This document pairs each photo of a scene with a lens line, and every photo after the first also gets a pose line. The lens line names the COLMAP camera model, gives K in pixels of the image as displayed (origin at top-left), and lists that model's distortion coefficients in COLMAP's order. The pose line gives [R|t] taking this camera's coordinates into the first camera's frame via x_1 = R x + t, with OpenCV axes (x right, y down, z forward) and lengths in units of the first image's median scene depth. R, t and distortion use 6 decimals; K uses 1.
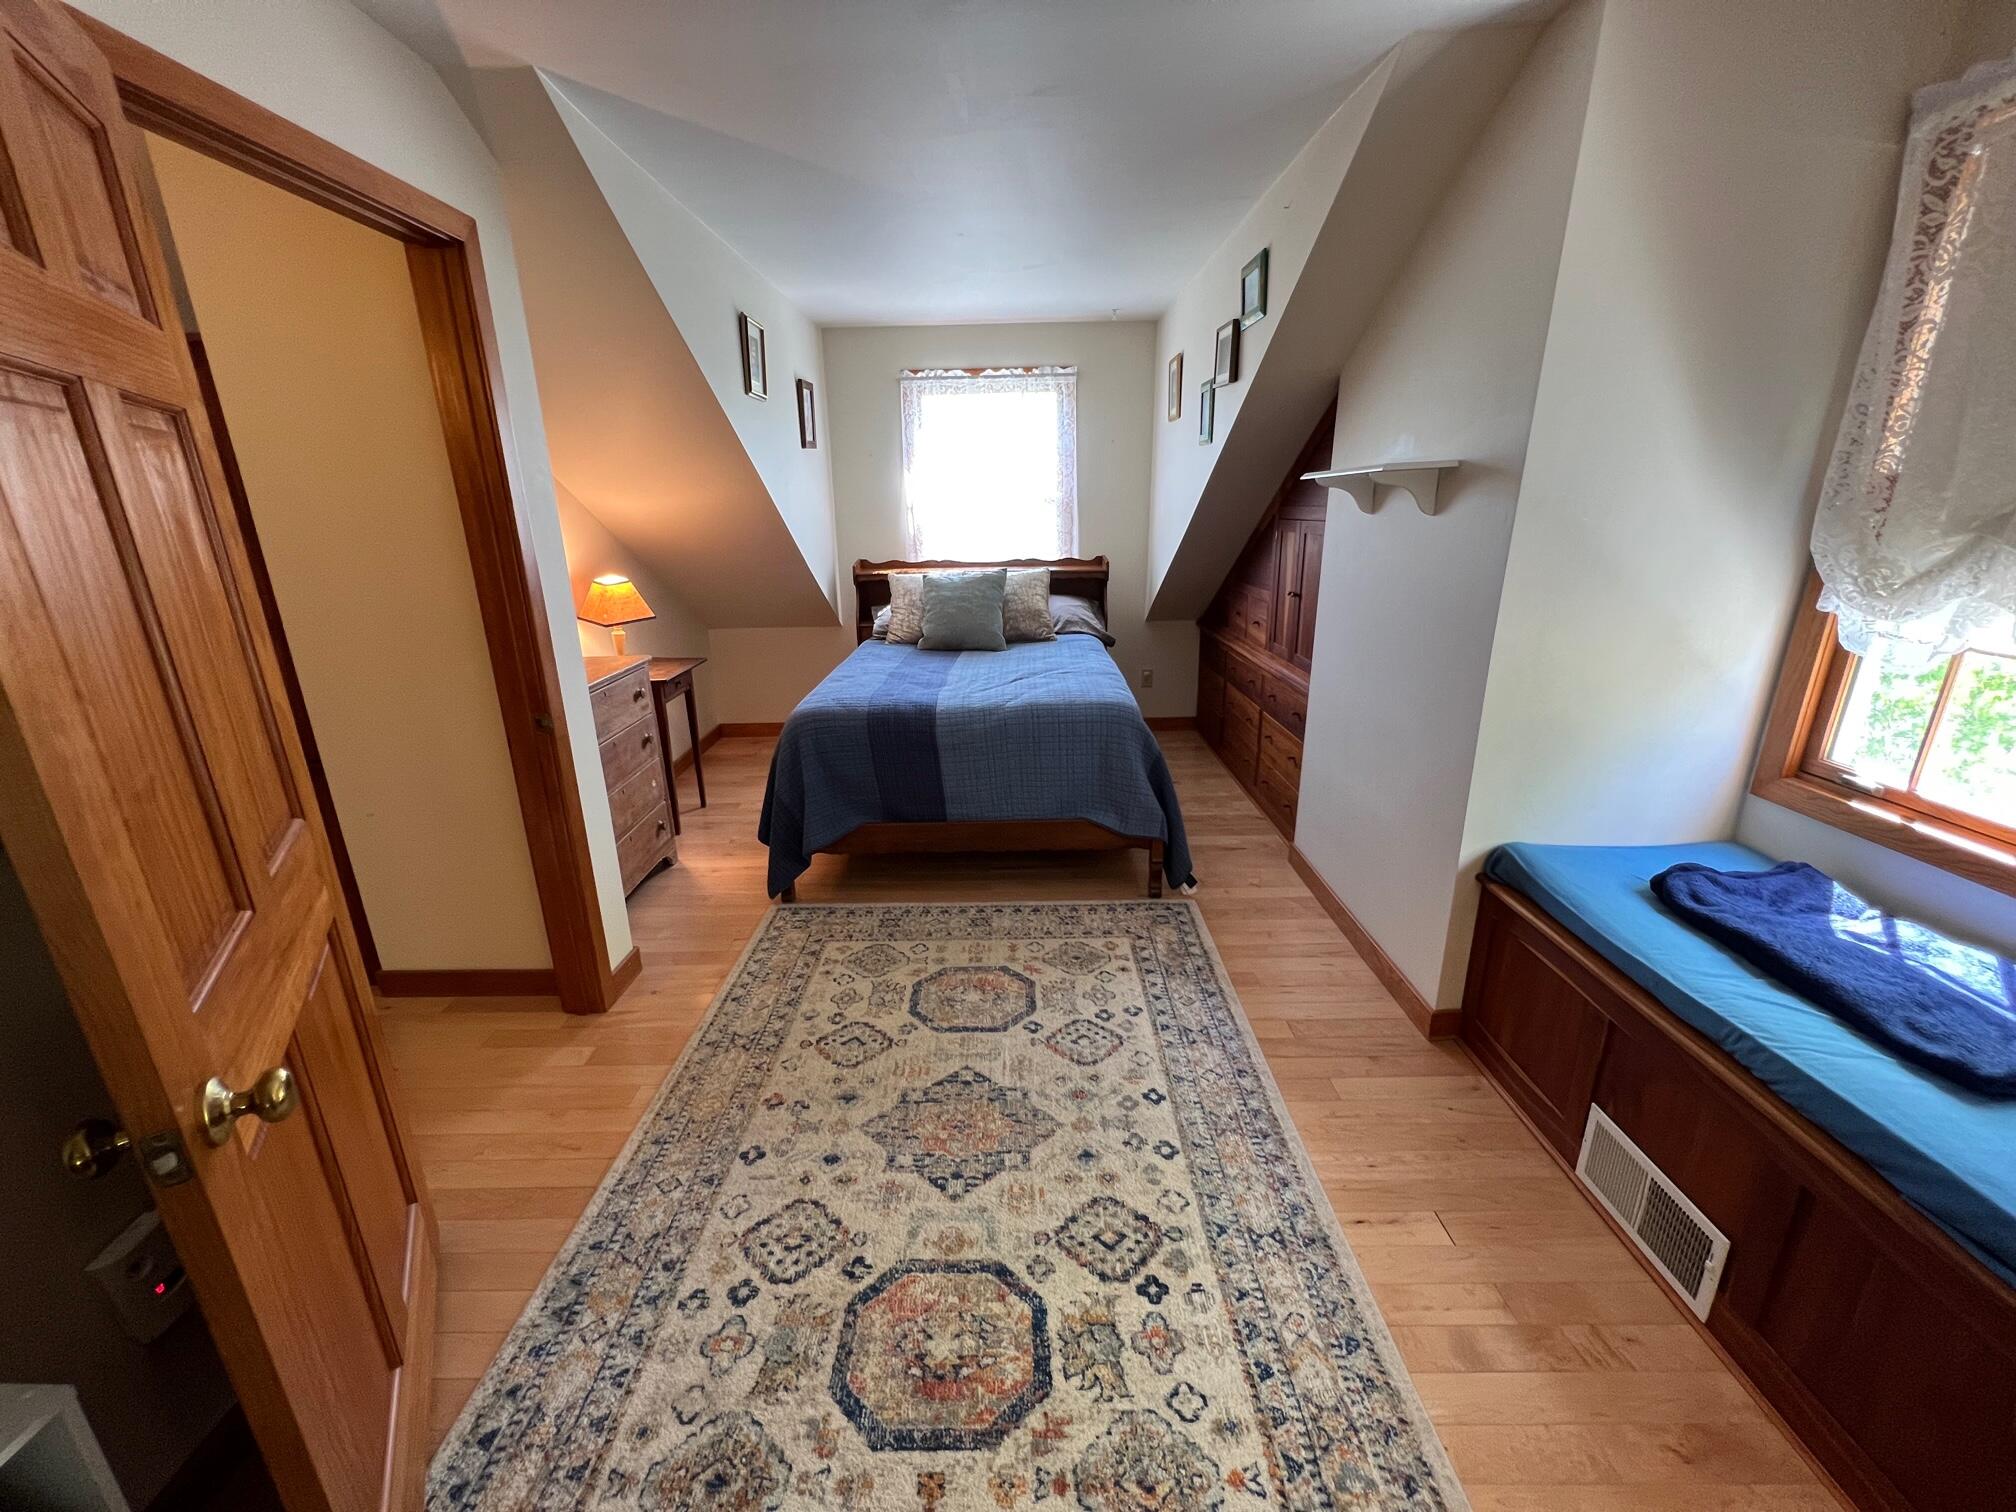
lens RADIAL K [[806.4, 0, 1002.5], [0, 806.4, 749.4], [0, 0, 1]] dist [-0.001223, 0.000534]
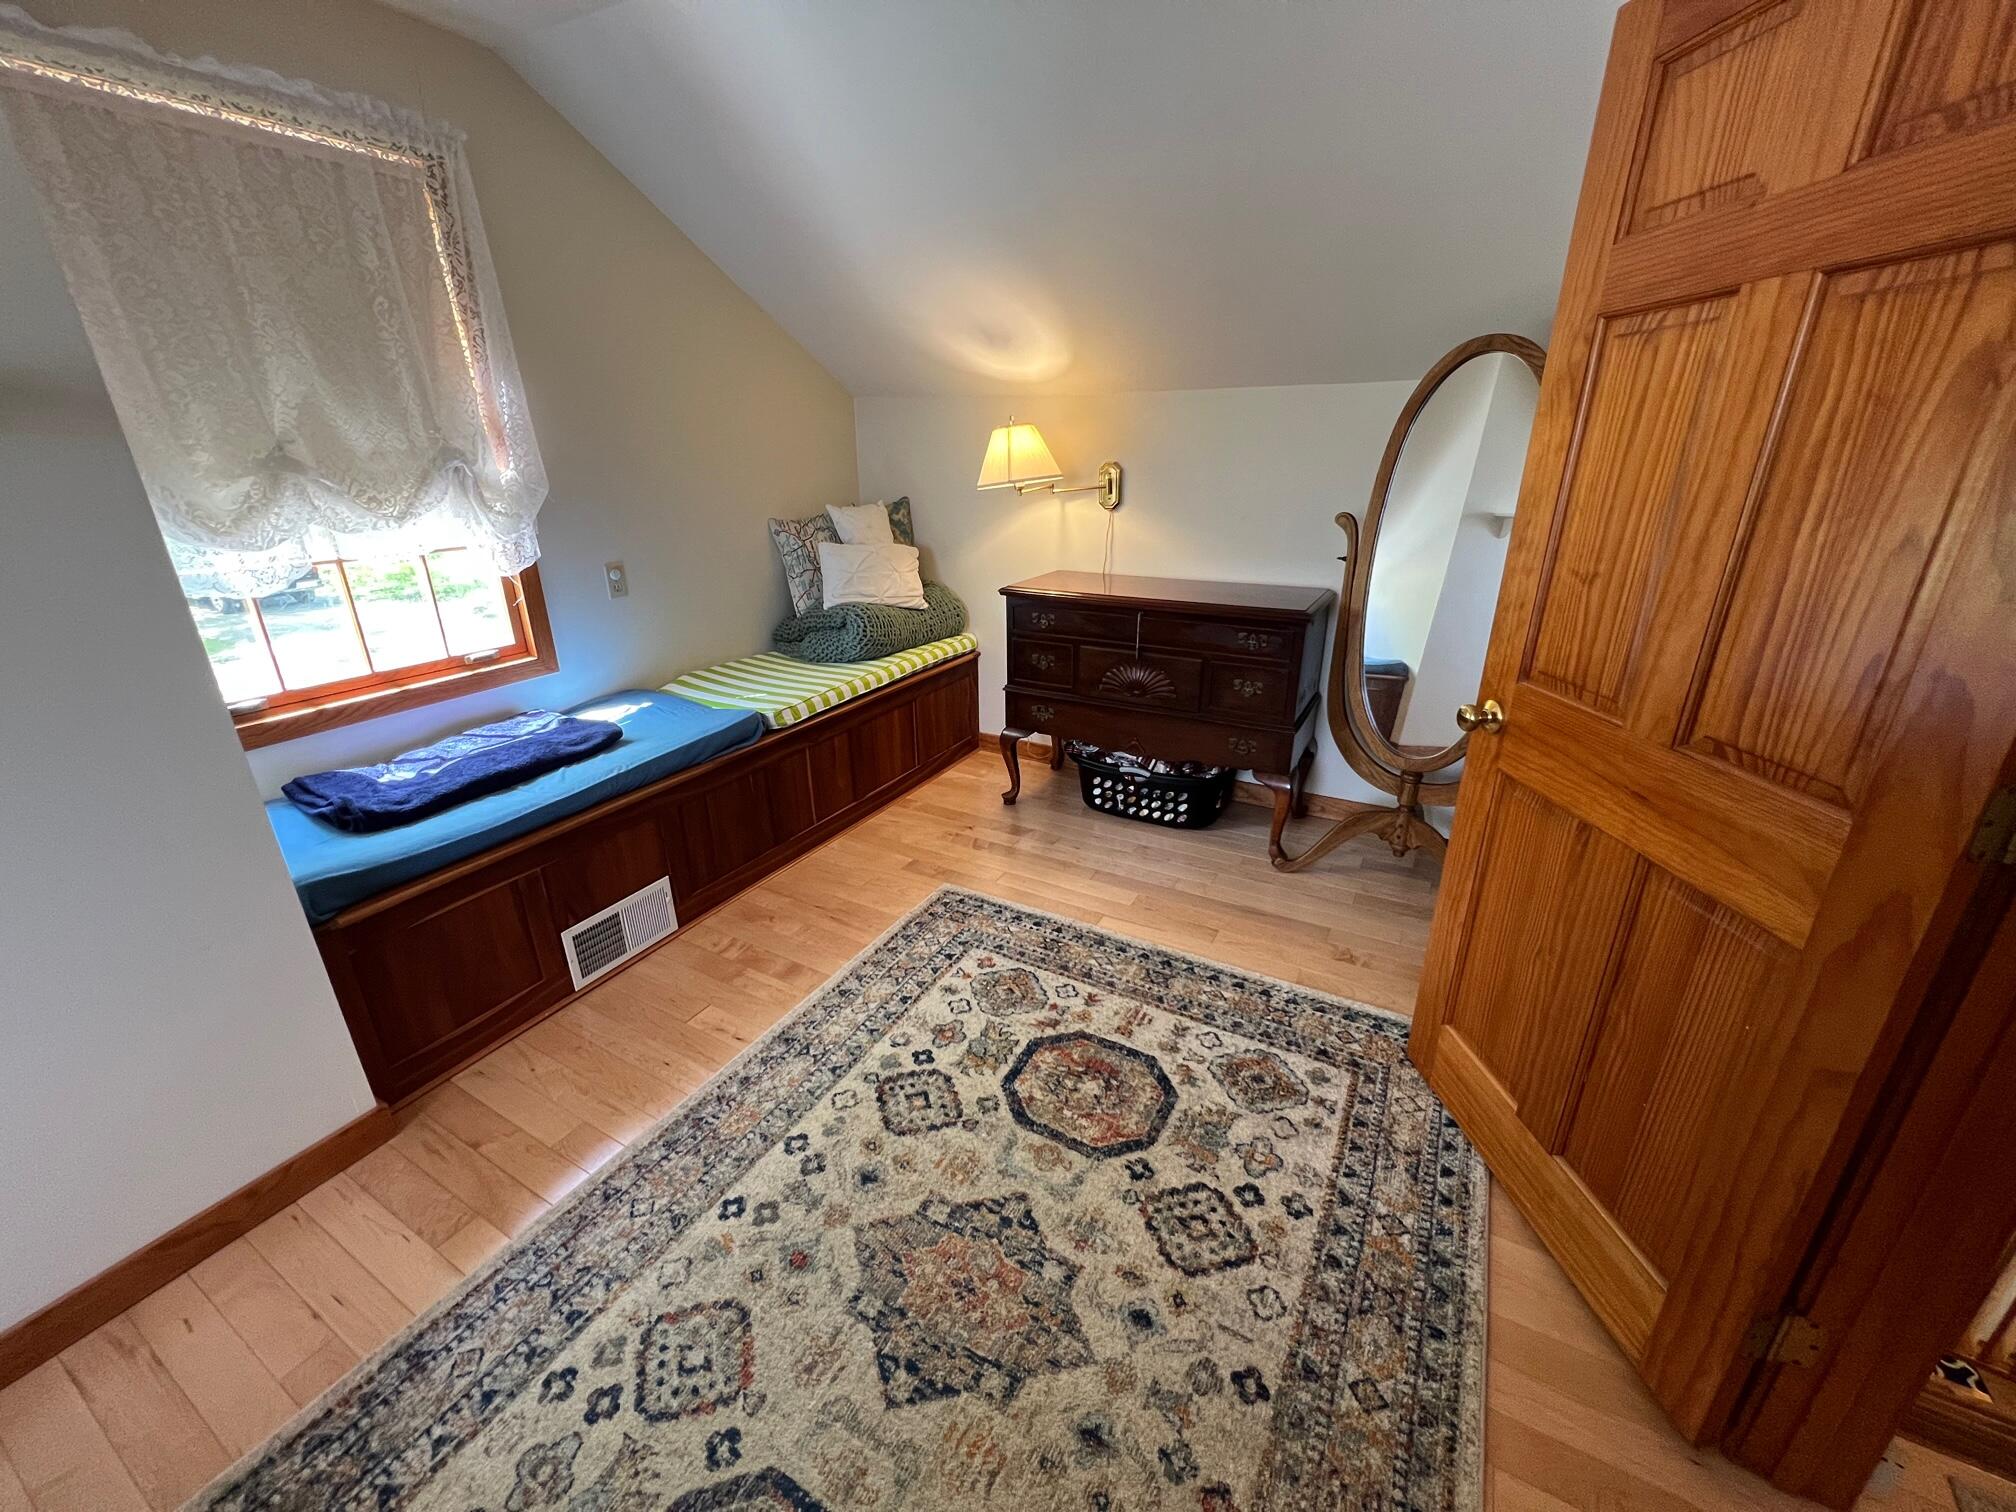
lens RADIAL K [[806.4, 0, 998.8], [0, 806.4, 754.1], [0, 0, 1]] dist [-0.001223, 0.000534]
pose [[-0.869786, -0.151108, 0.469722, -0.422508], [0.173542, 0.797452, 0.577887, -0.408807], [-0.461904, 0.584155, -0.667389, 1.438943]]
